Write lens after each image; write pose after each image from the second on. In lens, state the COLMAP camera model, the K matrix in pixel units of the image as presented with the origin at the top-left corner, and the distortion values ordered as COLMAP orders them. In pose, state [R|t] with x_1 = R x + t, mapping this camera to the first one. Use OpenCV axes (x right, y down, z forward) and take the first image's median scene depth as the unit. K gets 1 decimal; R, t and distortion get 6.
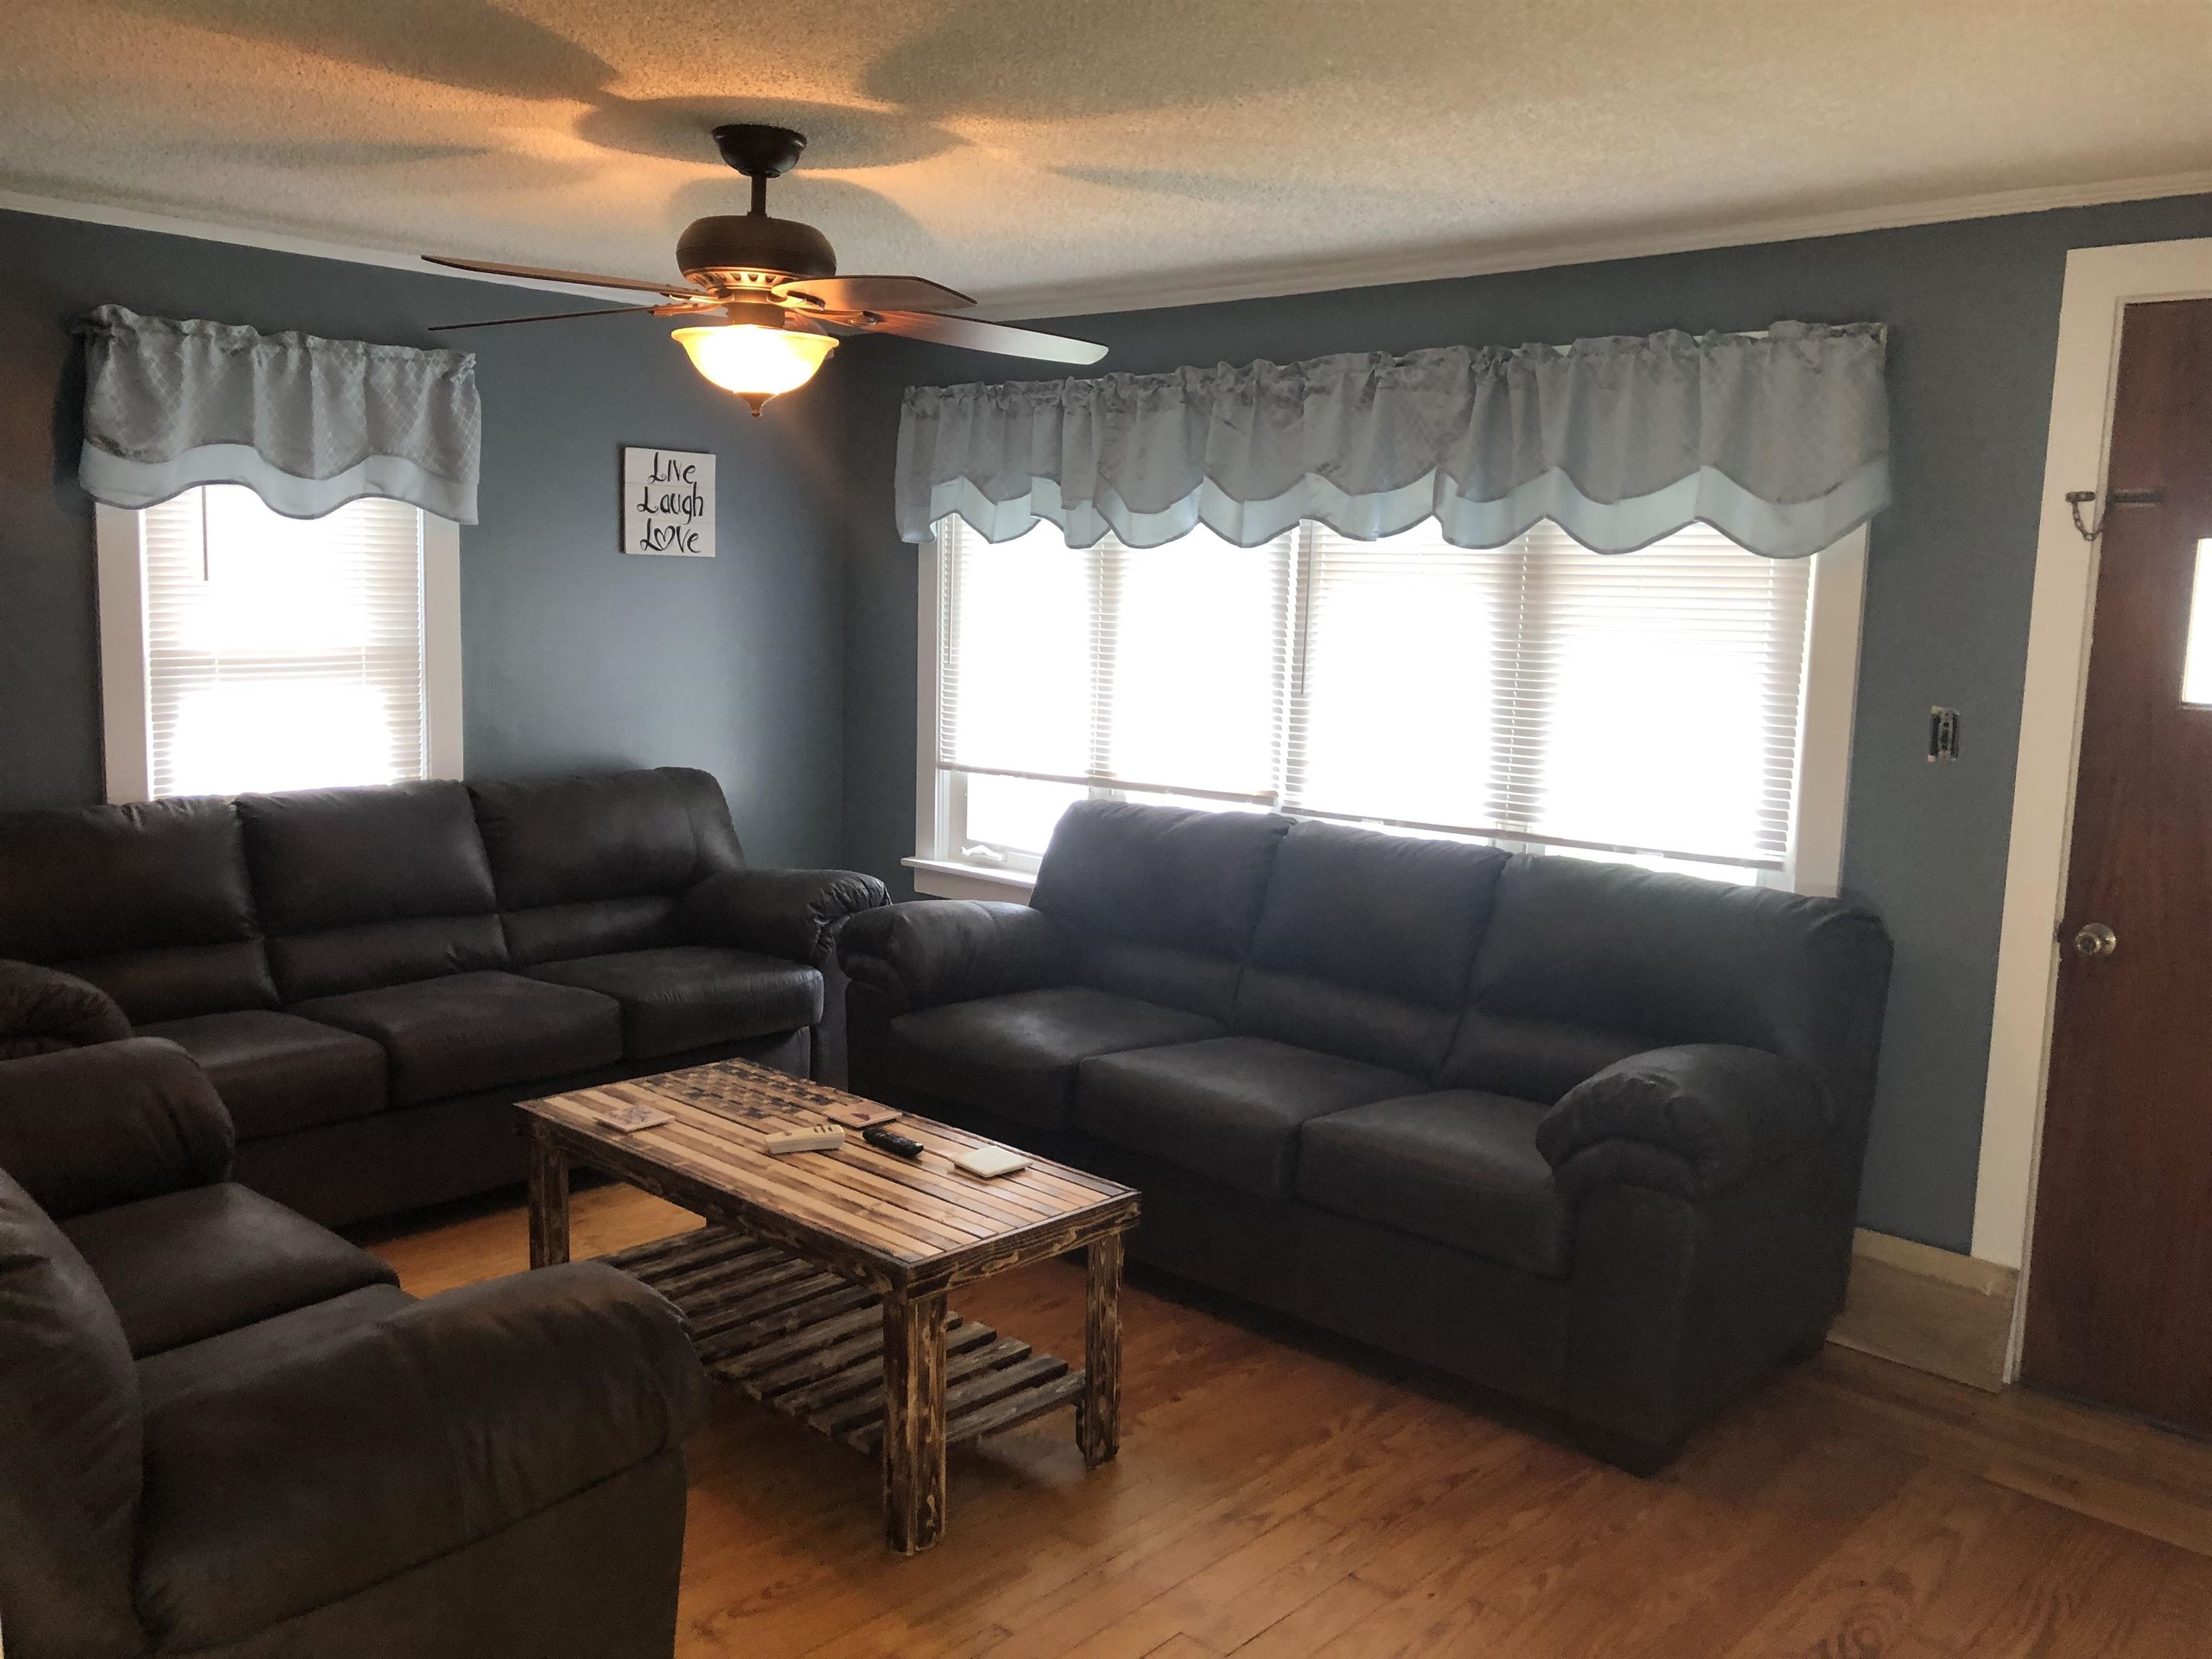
lens RADIAL K [[1805.9, 0, 1106.4], [0, 1805.9, 825.3], [0, 0, 1]] dist [-0.005746, -0.031657]
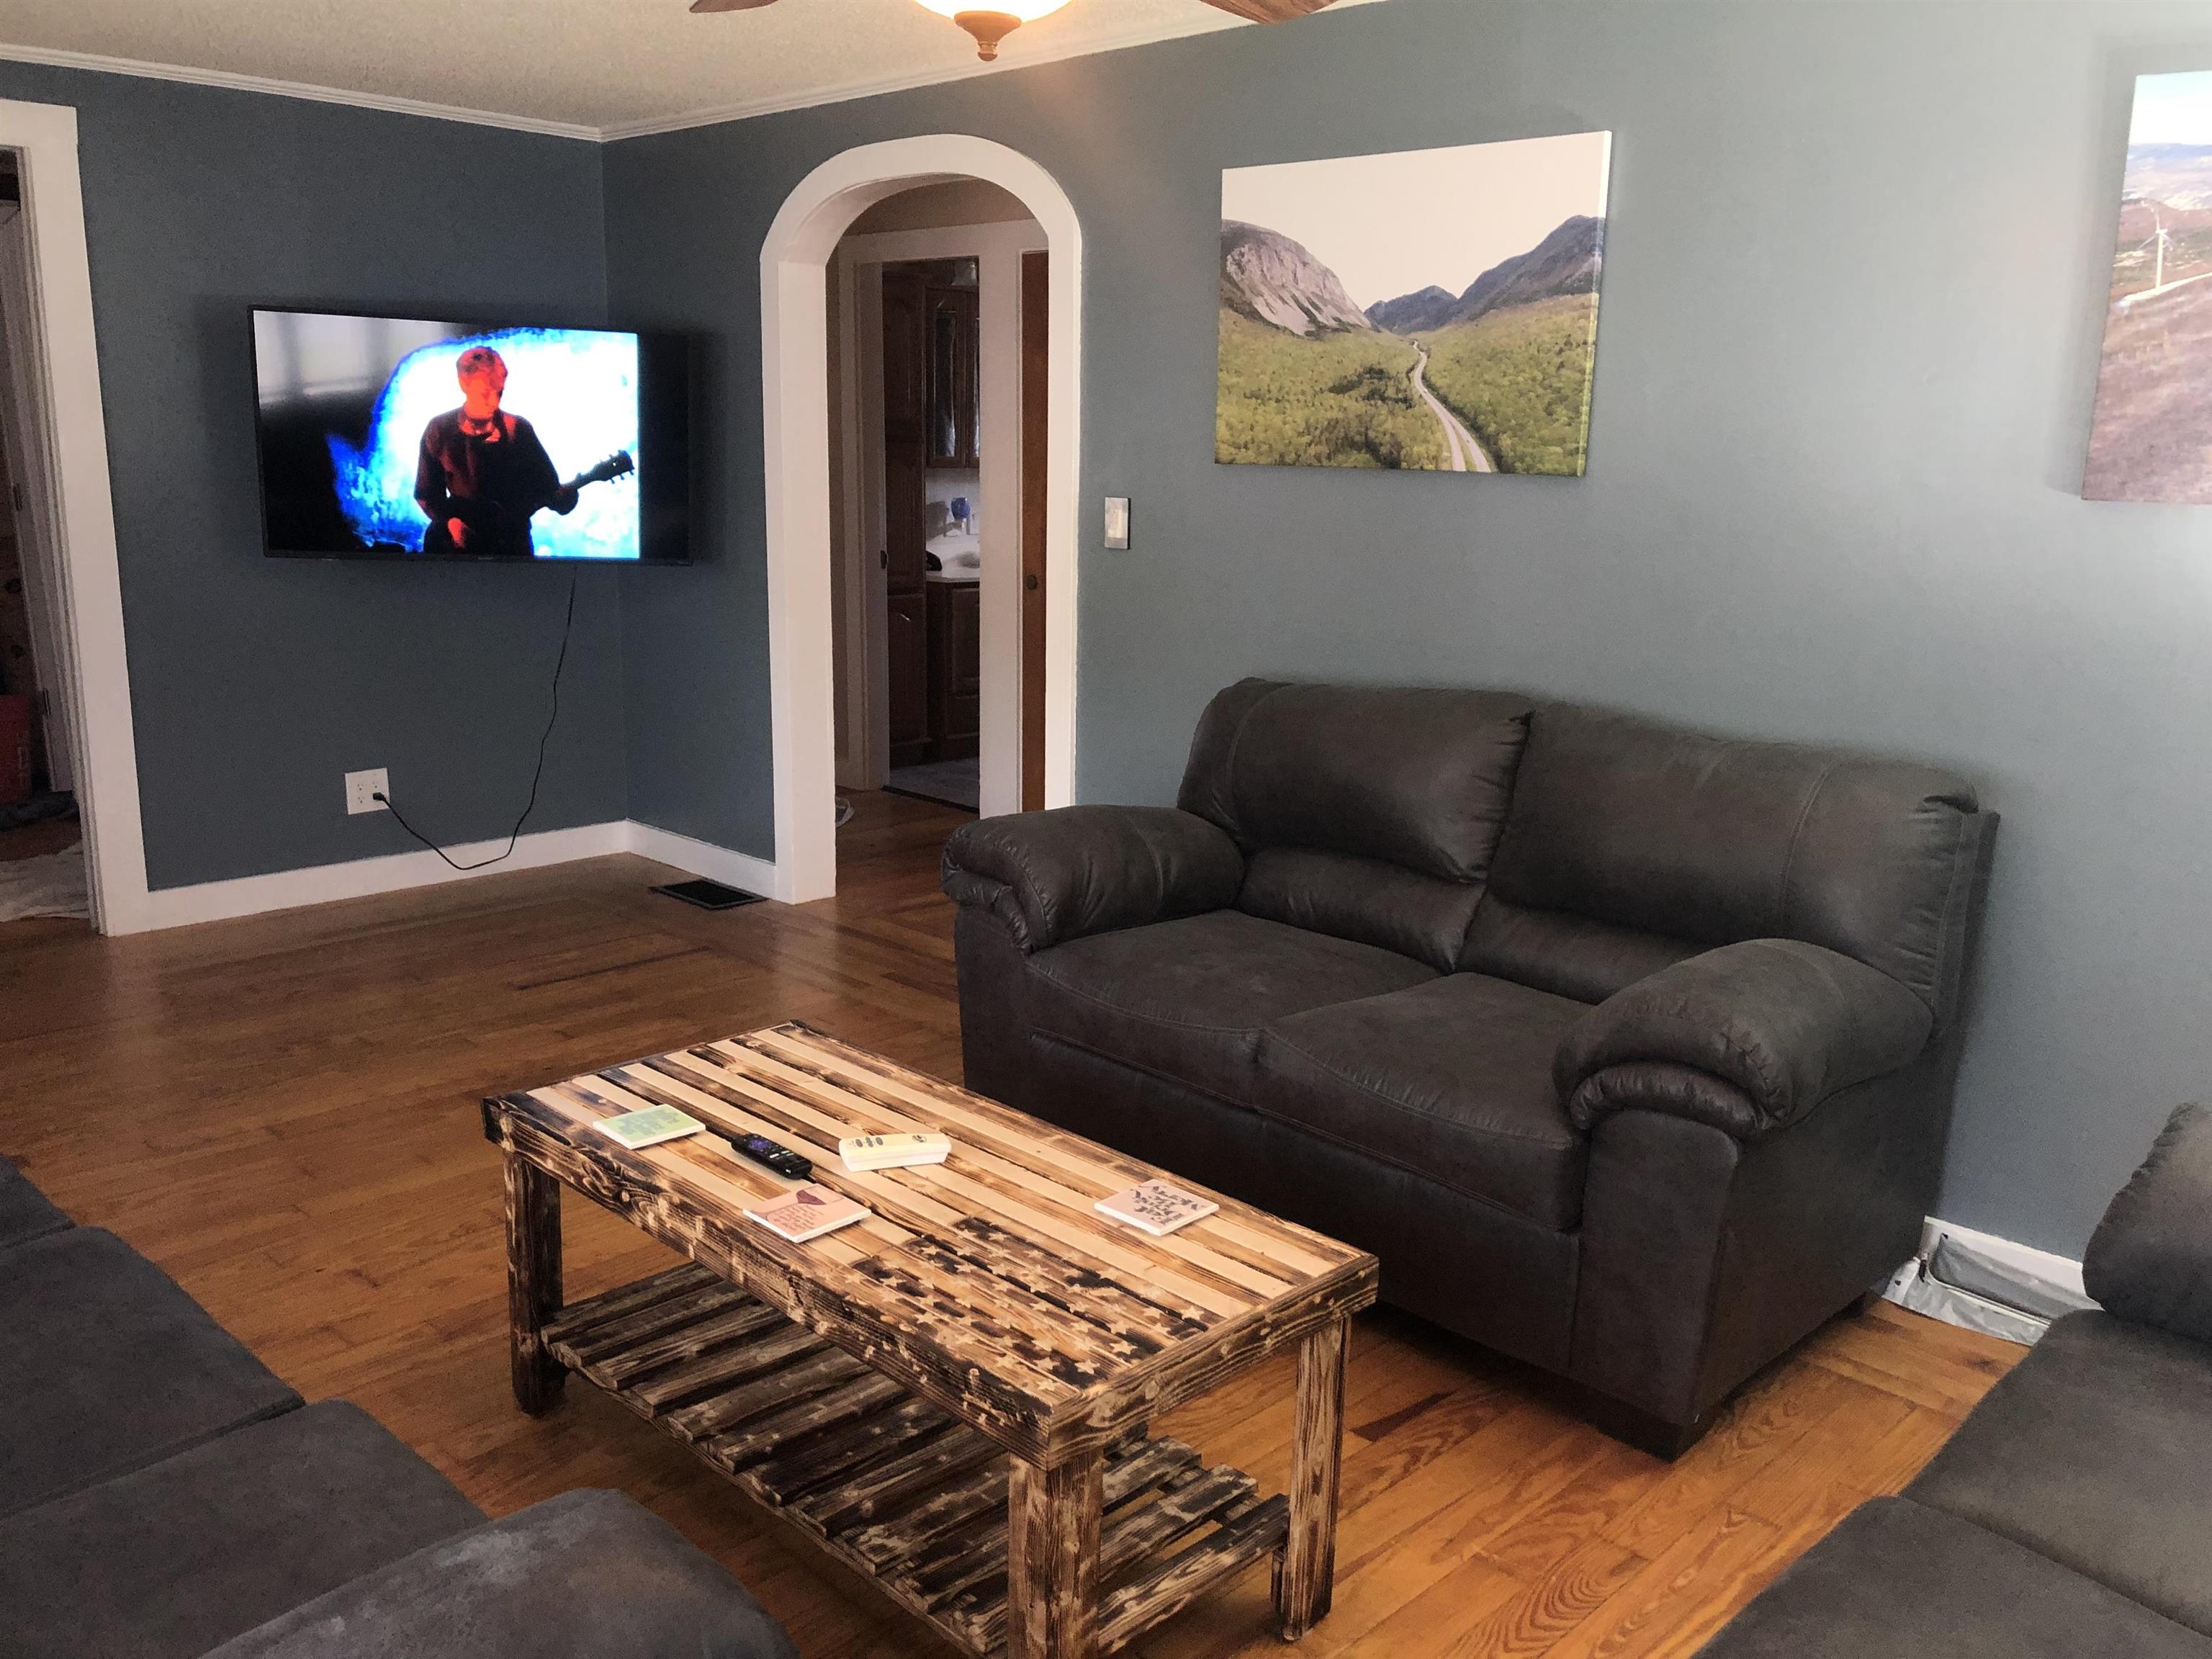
lens RADIAL K [[1805.9, 0, 1104.7], [0, 1805.9, 829.2], [0, 0, 1]] dist [-0.005746, -0.031657]
pose [[-0.997904, -0.062857, 0.015413, -0.240852], [-0.052861, 0.929013, 0.366252, -0.199461], [-0.037341, 0.364670, -0.930388, 1.535861]]
